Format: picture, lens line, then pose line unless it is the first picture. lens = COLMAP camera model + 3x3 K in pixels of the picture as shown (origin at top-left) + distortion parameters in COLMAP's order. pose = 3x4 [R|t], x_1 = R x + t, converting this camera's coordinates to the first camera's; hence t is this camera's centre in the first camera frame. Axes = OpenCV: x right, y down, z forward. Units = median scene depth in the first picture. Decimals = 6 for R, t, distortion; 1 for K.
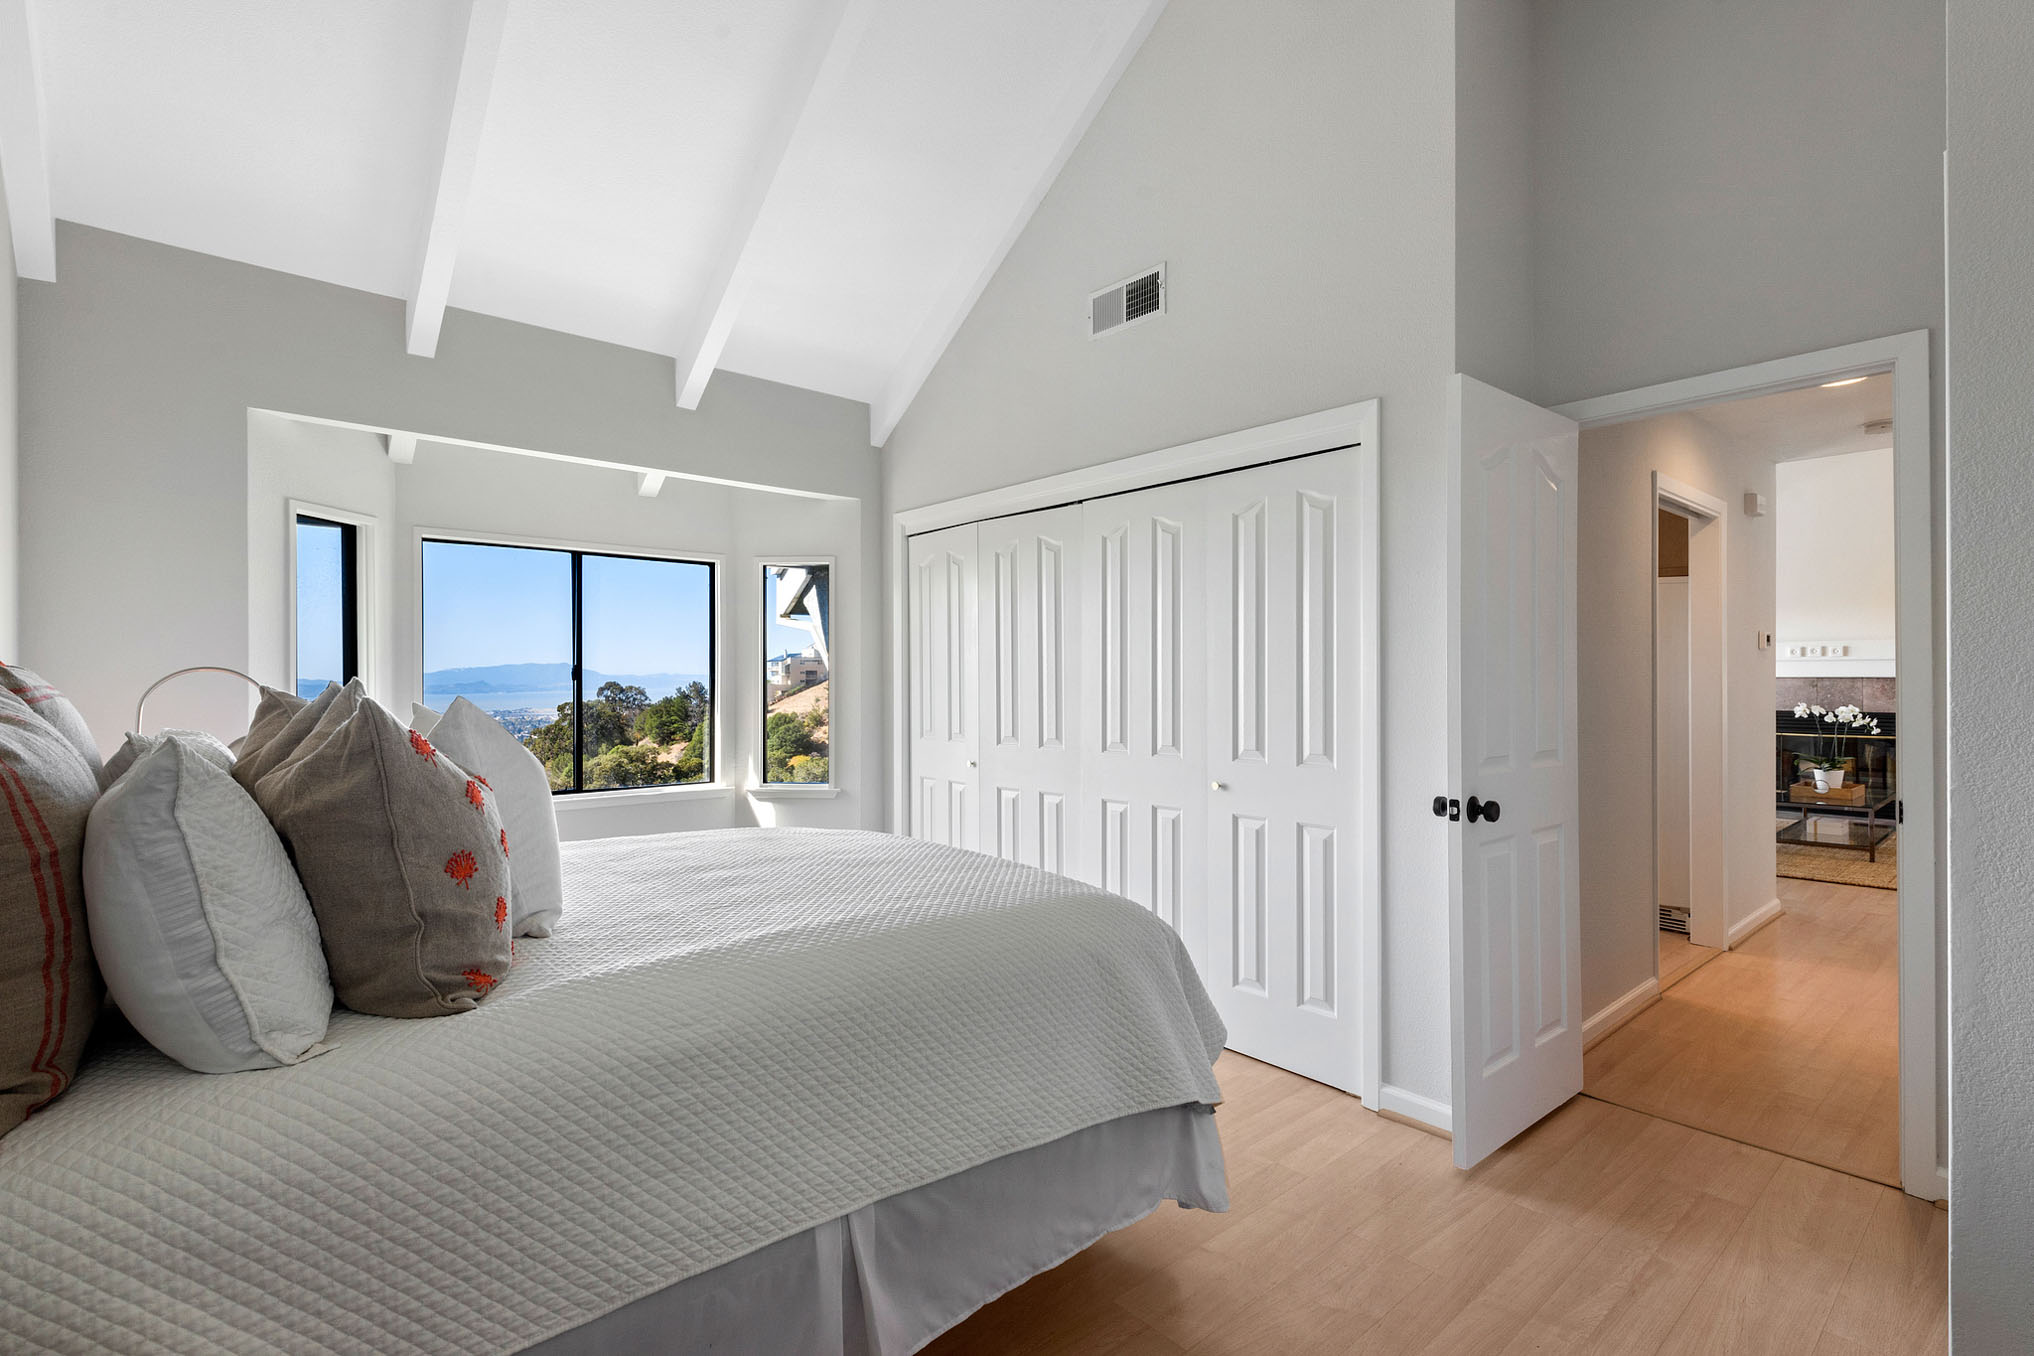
lens RADIAL K [[940.9, 0, 1006.8], [0, 940.9, 680.8], [0, 0, 1]] dist [0.002228, -0.001024]
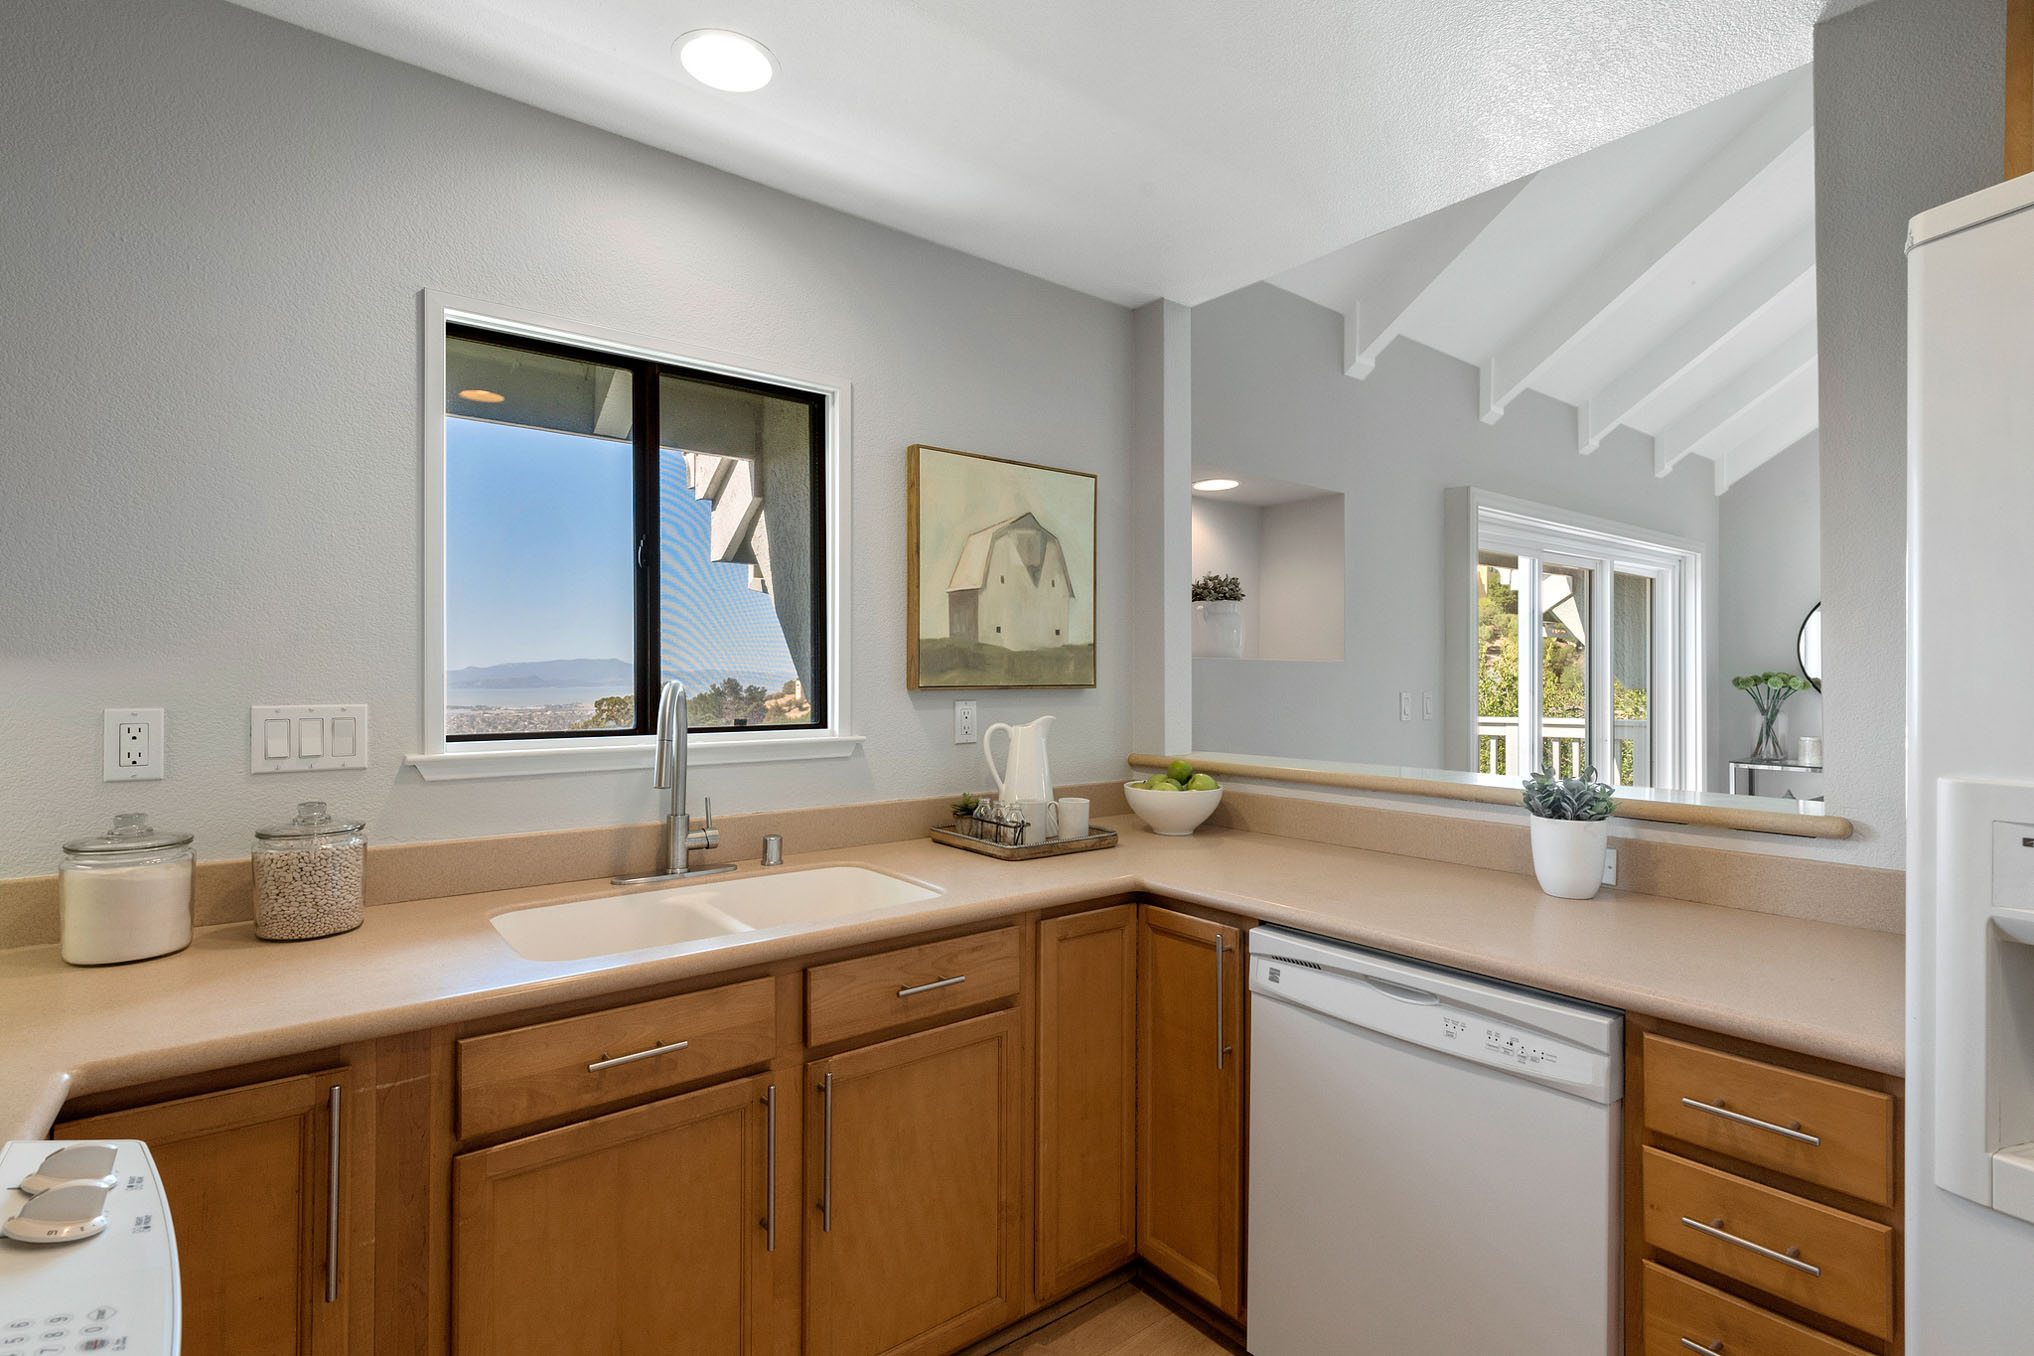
lens RADIAL K [[940.9, 0, 1005.8], [0, 940.9, 675.1], [0, 0, 1]] dist [0.002228, -0.001024]
pose [[0.998612, 0.007755, -0.052089, 0.227400], [-0.007998, 0.999958, -0.004465, -0.005699], [0.052053, 0.004875, 0.998632, 0.512662]]
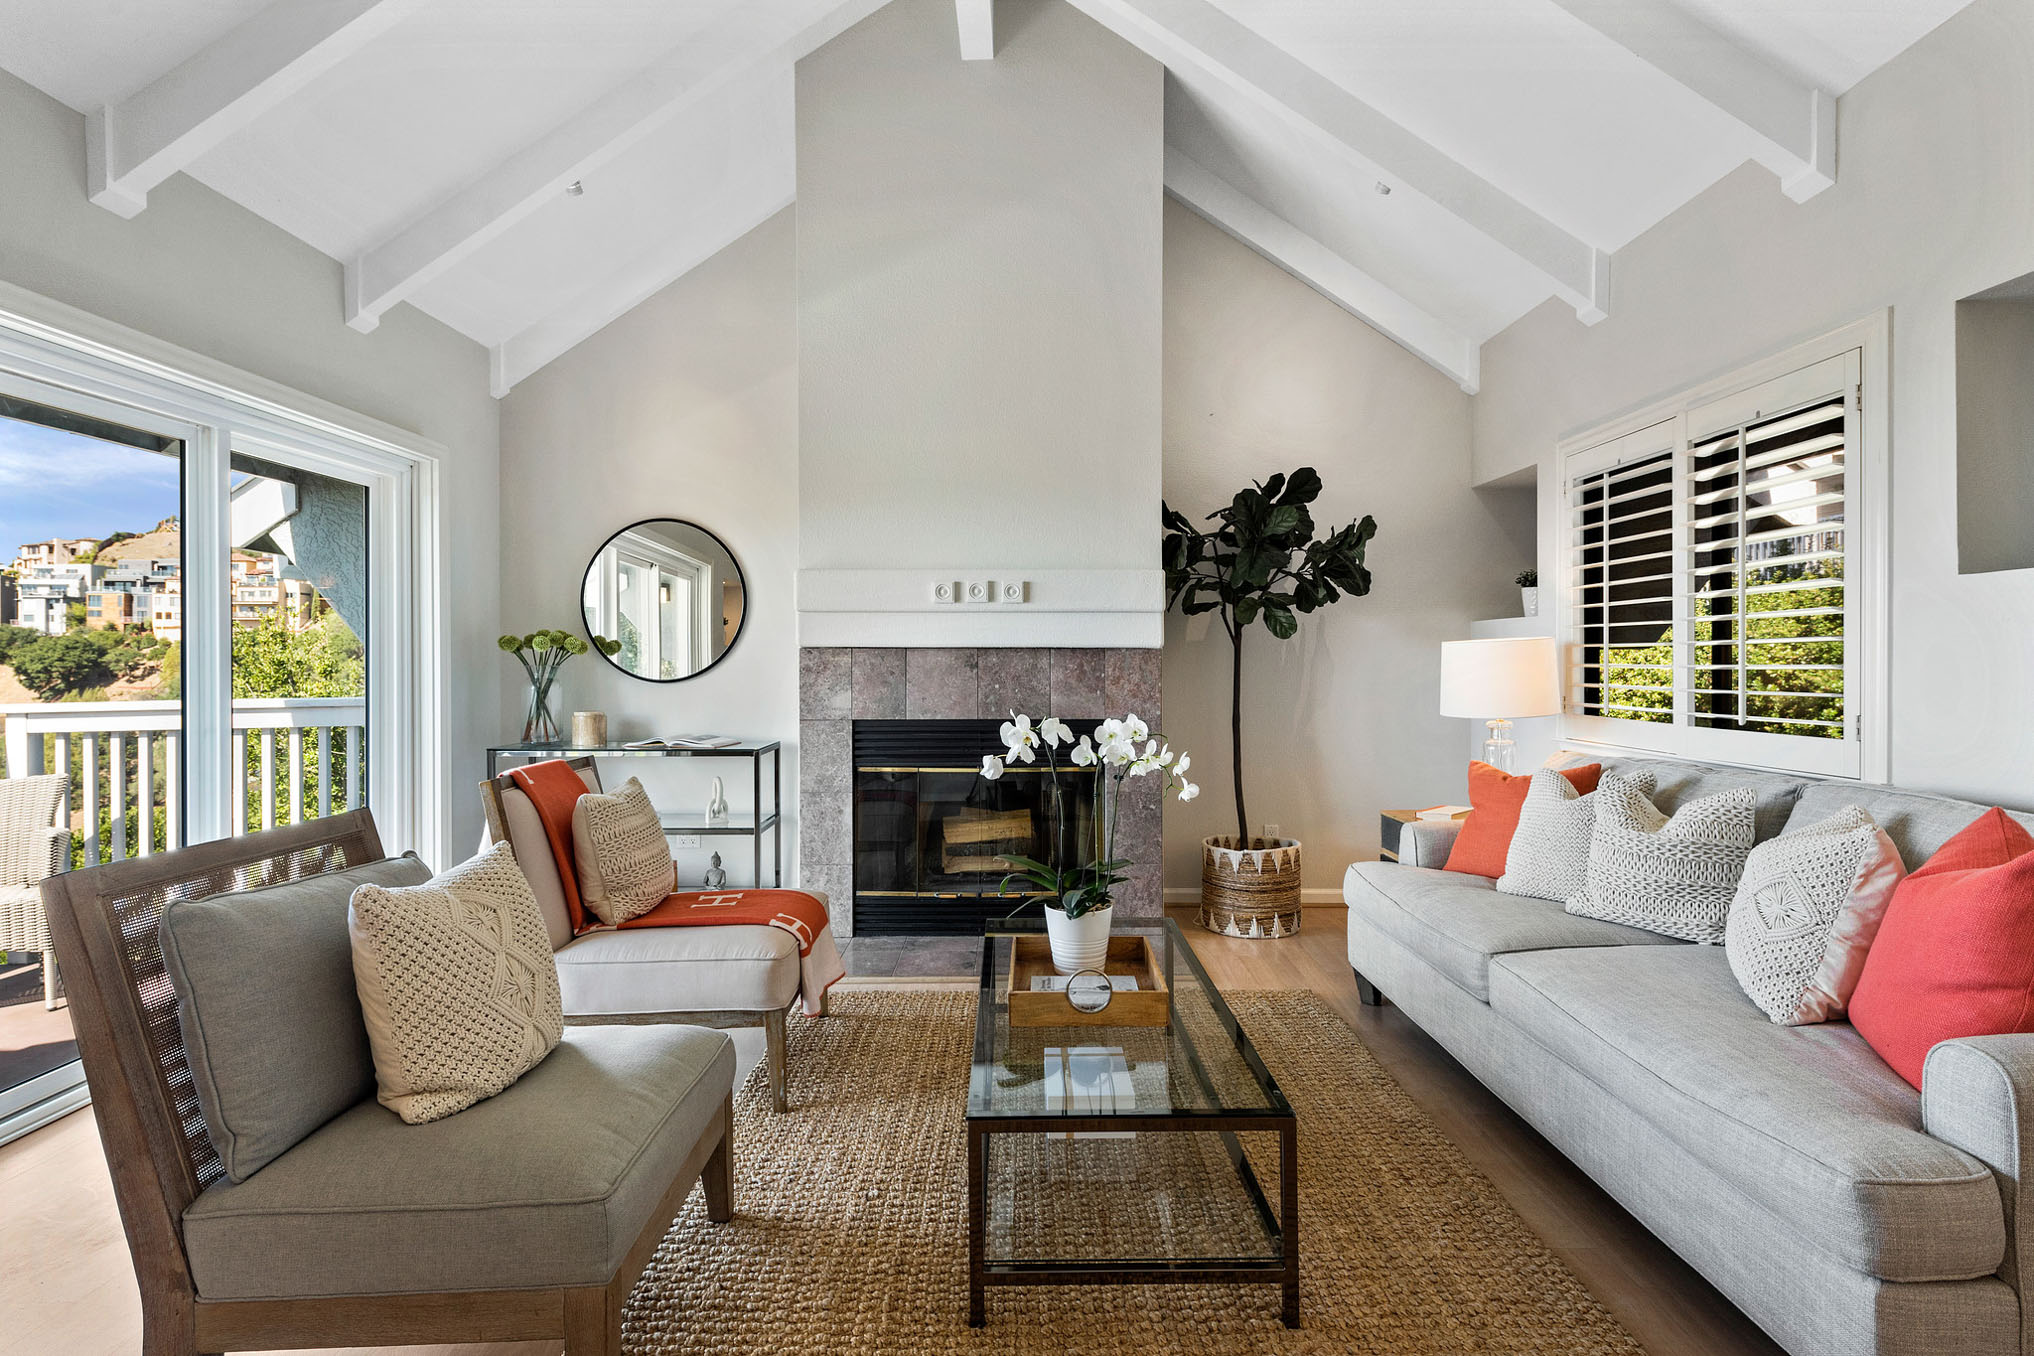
lens RADIAL K [[993.3, 0, 1013.4], [0, 993.3, 661.1], [0, 0, 1]] dist [0.000650, 0.000610]
pose [[0.655002, 0.006331, 0.755601, 0.494626], [0.002264, 0.999944, -0.010341, 0.008212], [-0.755624, 0.008483, 0.654951, 0.659679]]
